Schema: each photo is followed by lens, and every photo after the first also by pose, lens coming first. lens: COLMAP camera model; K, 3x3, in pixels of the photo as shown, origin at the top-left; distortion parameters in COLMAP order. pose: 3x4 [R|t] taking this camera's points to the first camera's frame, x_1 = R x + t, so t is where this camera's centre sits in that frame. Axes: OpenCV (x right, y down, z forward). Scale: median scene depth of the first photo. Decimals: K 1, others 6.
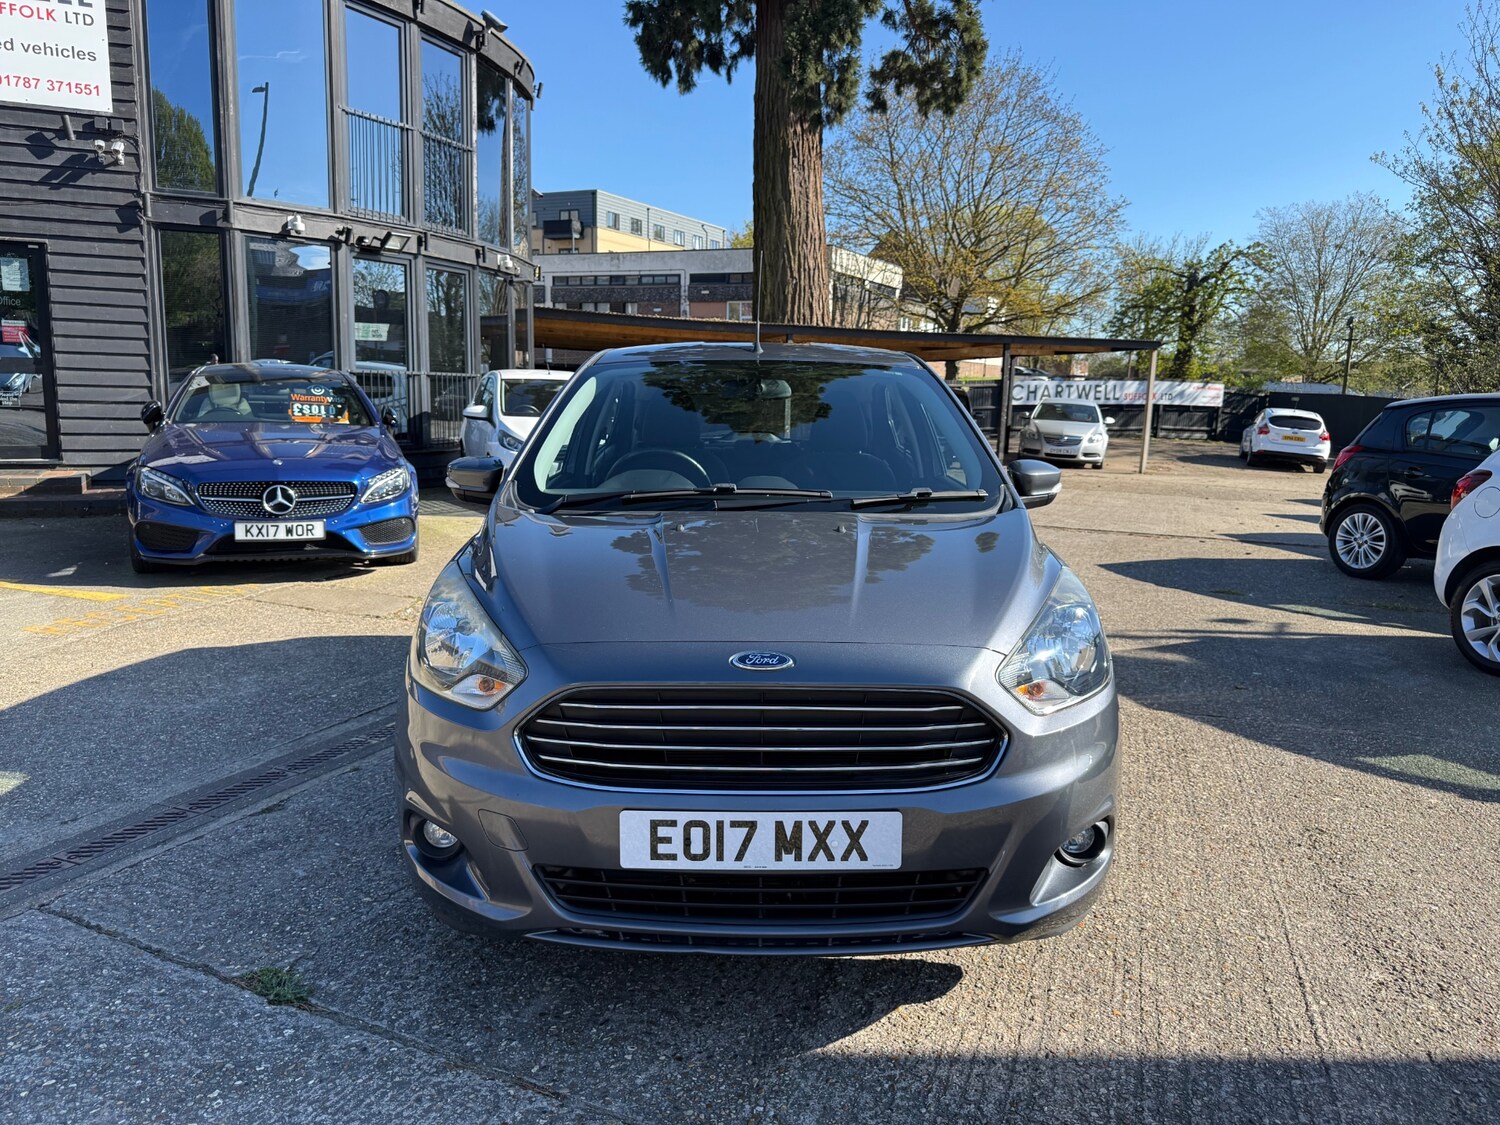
lens RADIAL K [[1064.7, 0, 746.9], [0, 1064.7, 558.5], [0, 0, 1]] dist [0.029749, -0.041029]
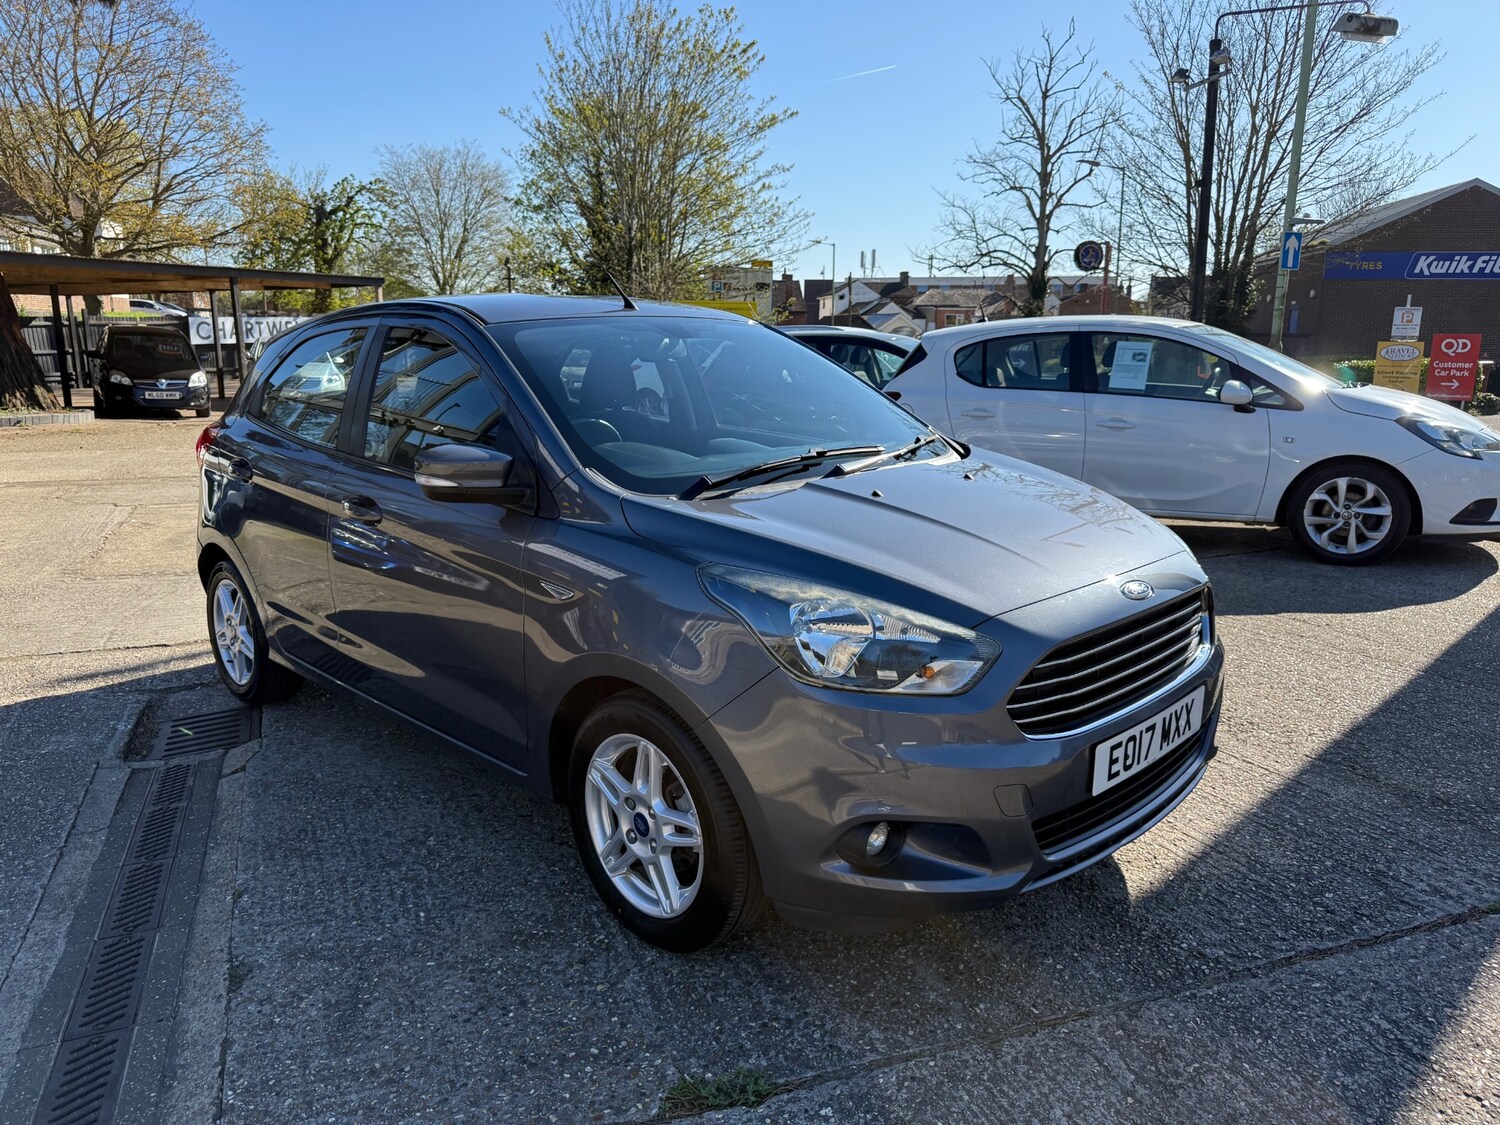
lens RADIAL K [[1064.7, 0, 746.9], [0, 1064.7, 558.5], [0, 0, 1]] dist [0.029749, -0.041029]
pose [[0.725099, -0.160189, 0.669755, -0.194637], [0.120185, 0.987080, 0.105969, -0.020781], [-0.678076, 0.003657, 0.734982, 0.076672]]
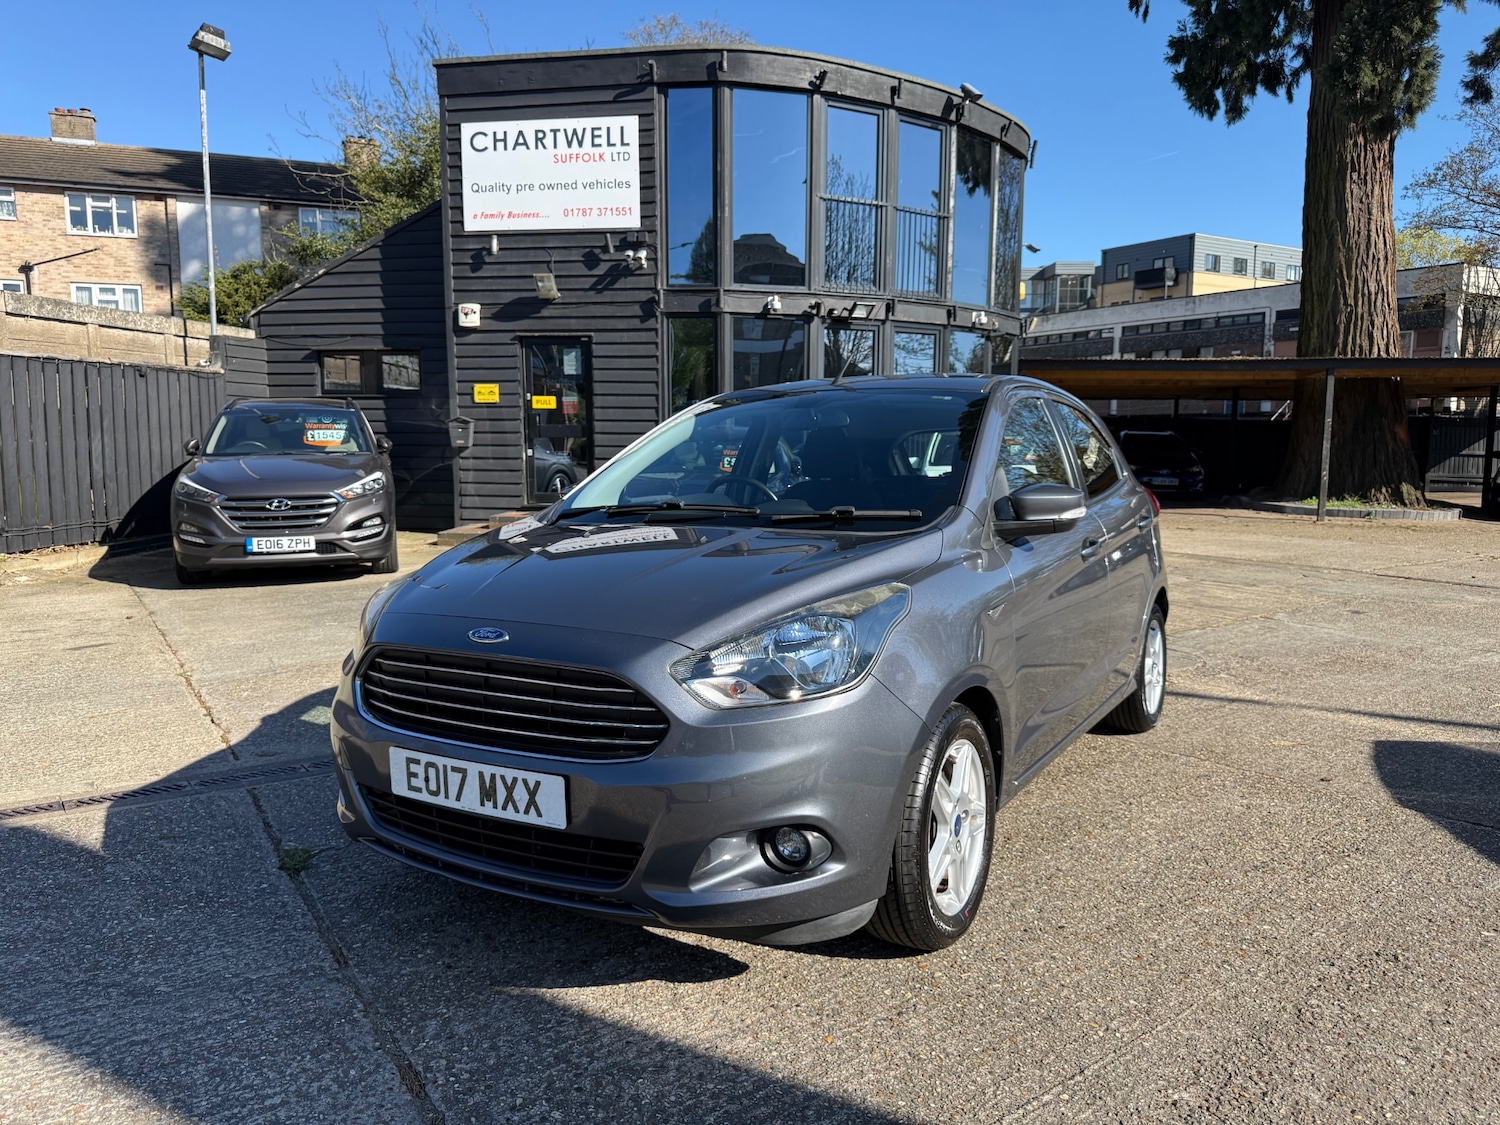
lens RADIAL K [[1056.9, 0, 752.6], [0, 1056.9, 558.1], [0, 0, 1]] dist [0.056128, -0.087161]
pose [[0.860449, 0.027428, -0.508798, 0.158860], [-0.053932, 0.997843, -0.037414, 0.007109], [0.506675, 0.059634, 0.860072, 0.023579]]
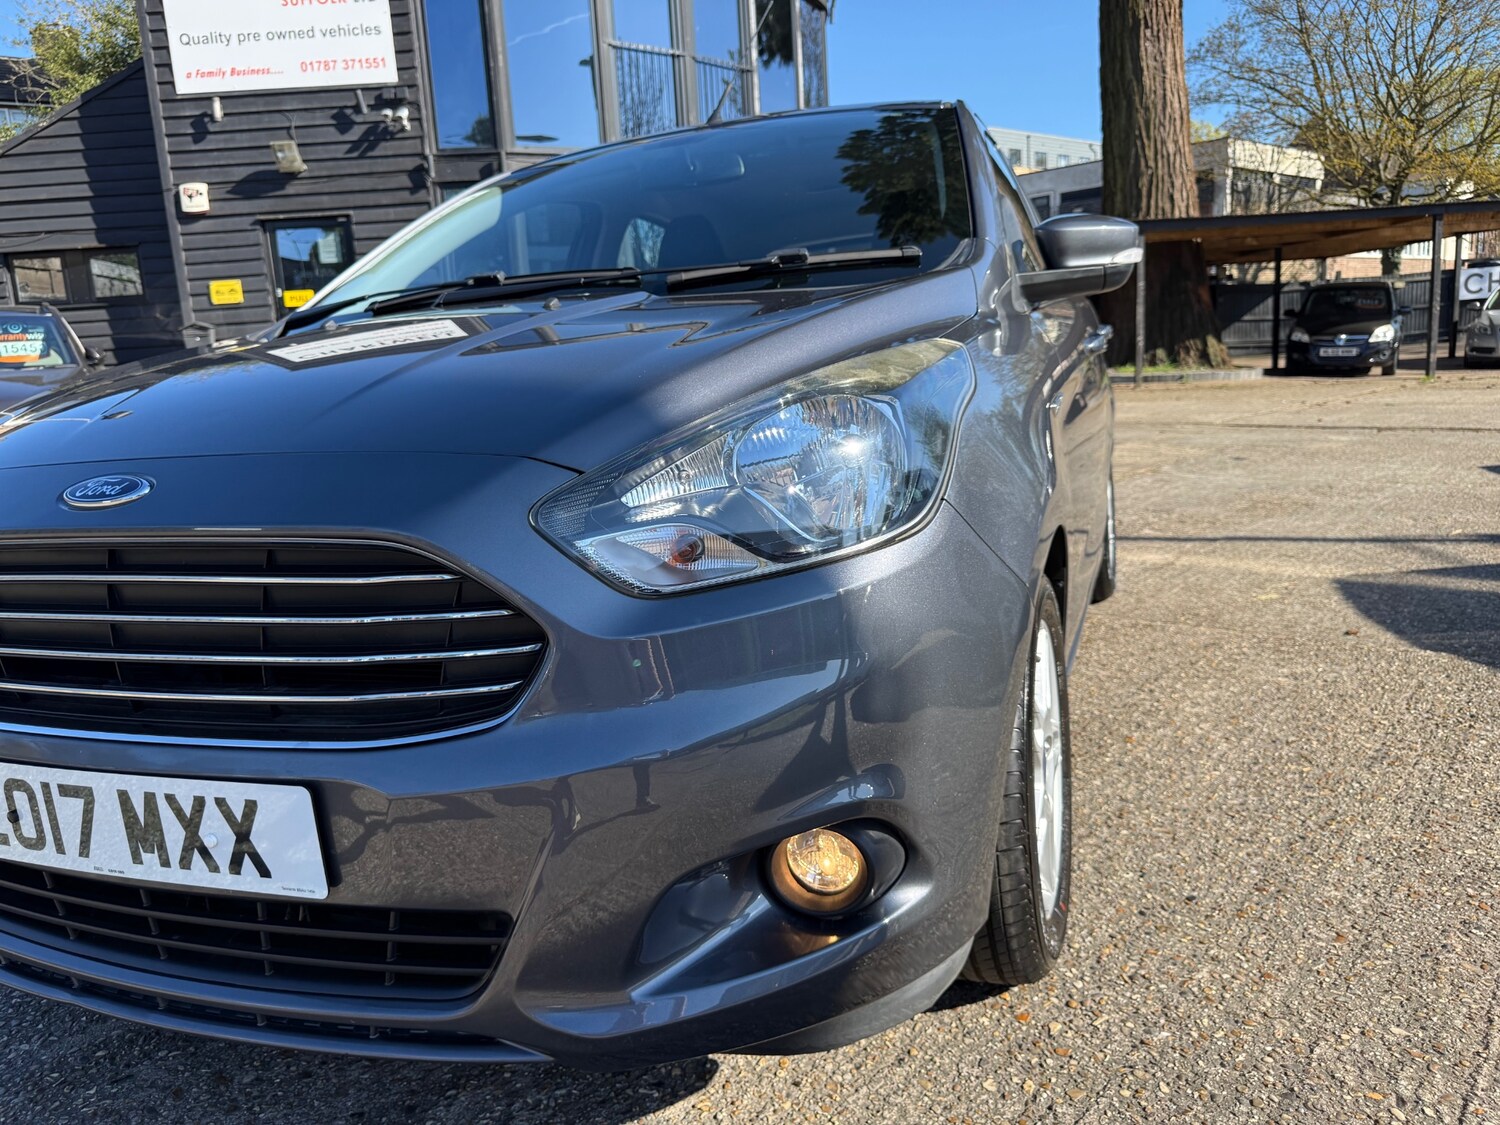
lens RADIAL K [[1085.9, 0, 746.7], [0, 1085.9, 541.5], [0, 0, 1]] dist [-0.003299, -0.006966]
pose [[0.934856, -0.023021, -0.354280, 0.092914], [0.032896, 0.999219, 0.021875, 0.021973], [0.353500, -0.032104, 0.934883, 0.110523]]
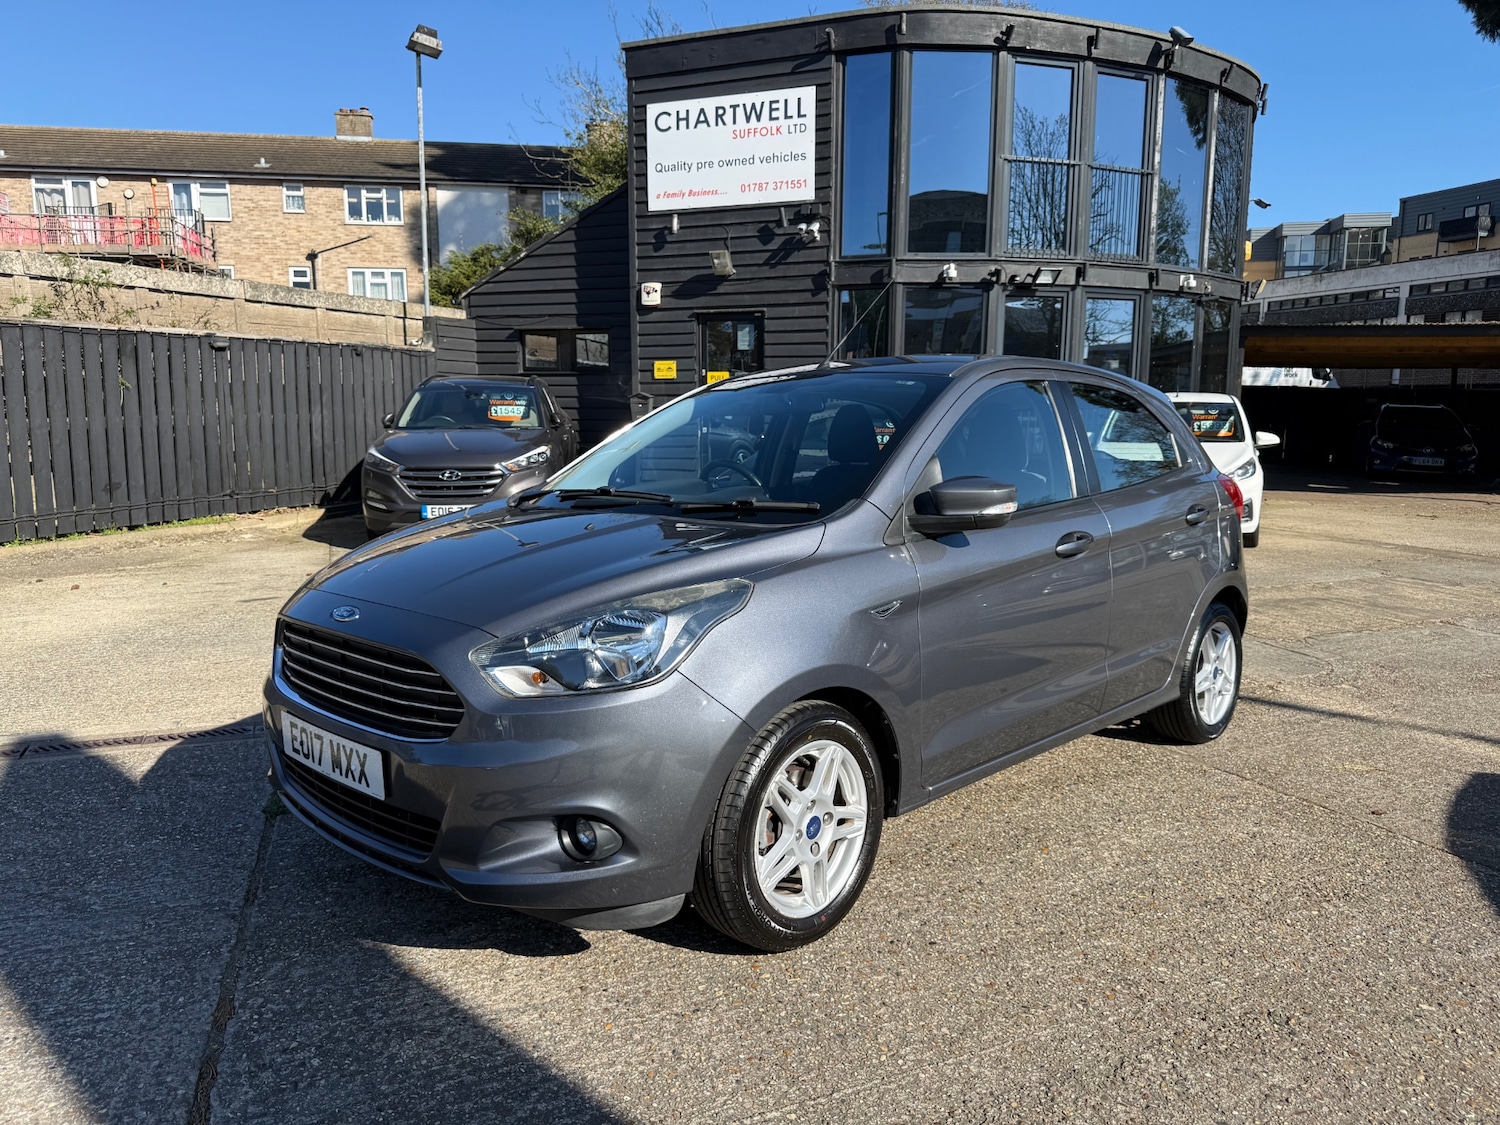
lens RADIAL K [[1060.3, 0, 750.0], [0, 1060.3, 562.5], [0, 0, 1]] dist [0.039049, -0.052286]
pose [[0.724808, 0.070402, -0.685344, 0.224823], [-0.088206, 0.996061, 0.009036, -0.003392], [0.683281, 0.053902, 0.728163, 0.073754]]
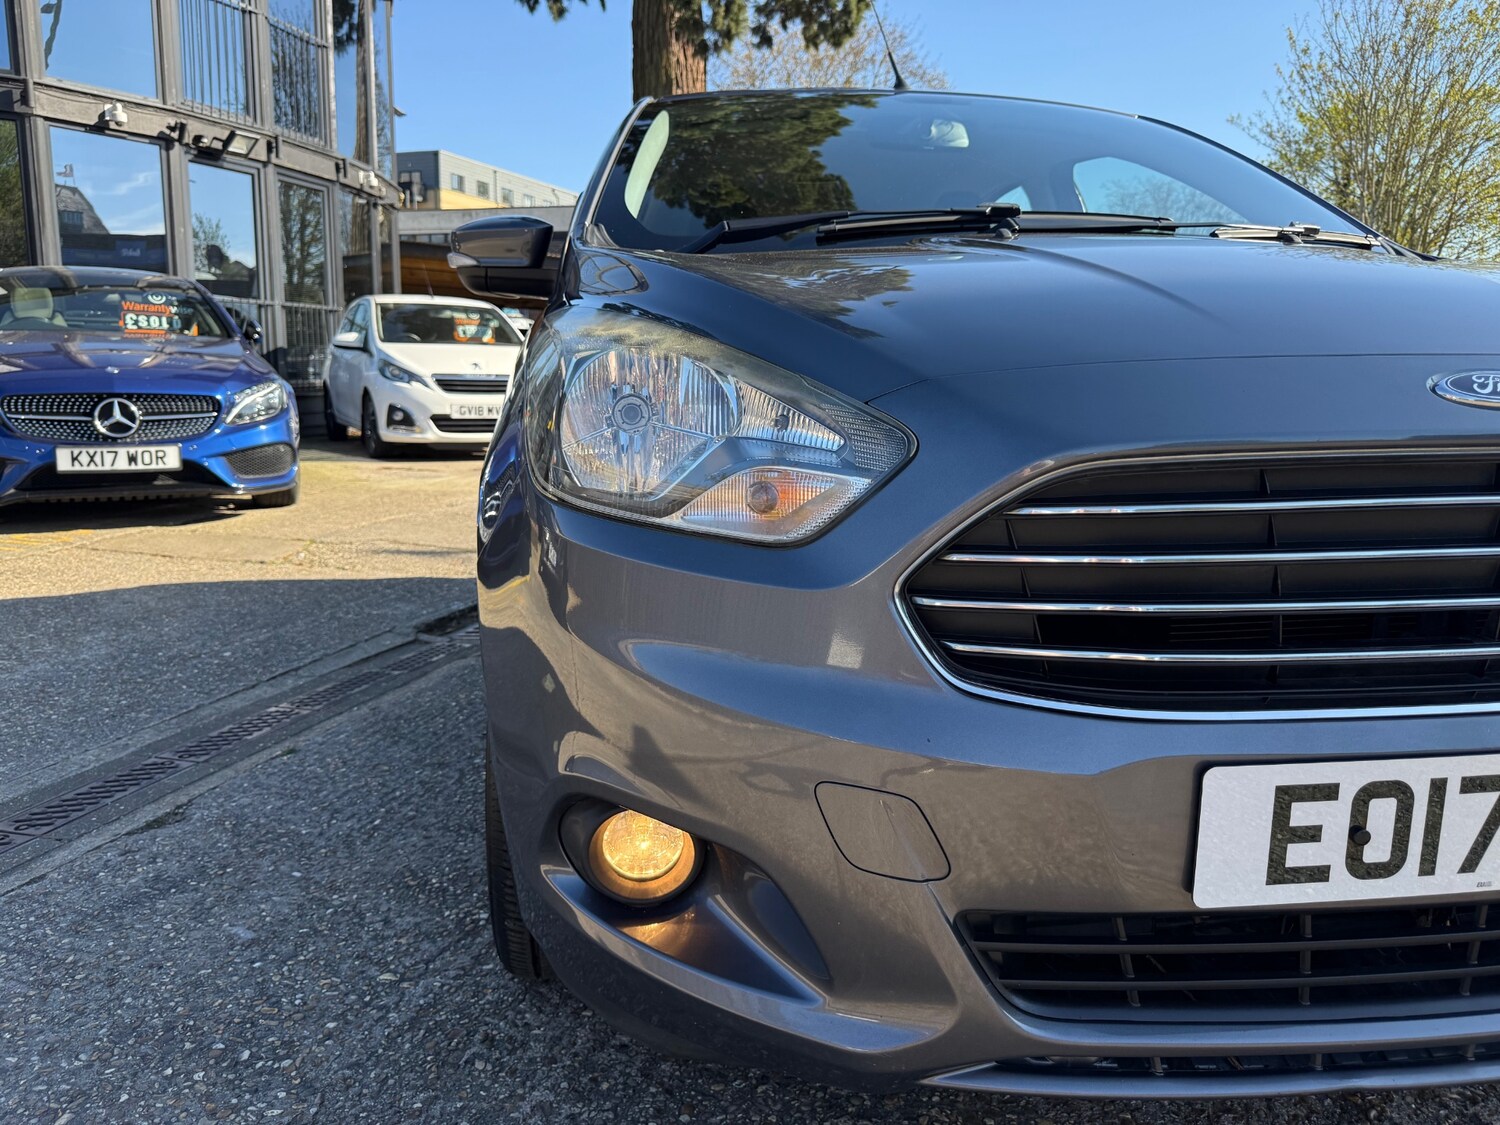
lens RADIAL K [[1088.2, 0, 749.8], [0, 1088.2, 549.7], [0, 0, 1]] dist [-0.000791, 0.000672]
pose [[0.991208, -0.030625, 0.128718, -0.059893], [0.028901, 0.999466, 0.015240, 0.025767], [-0.129116, -0.011386, 0.991564, 0.110807]]
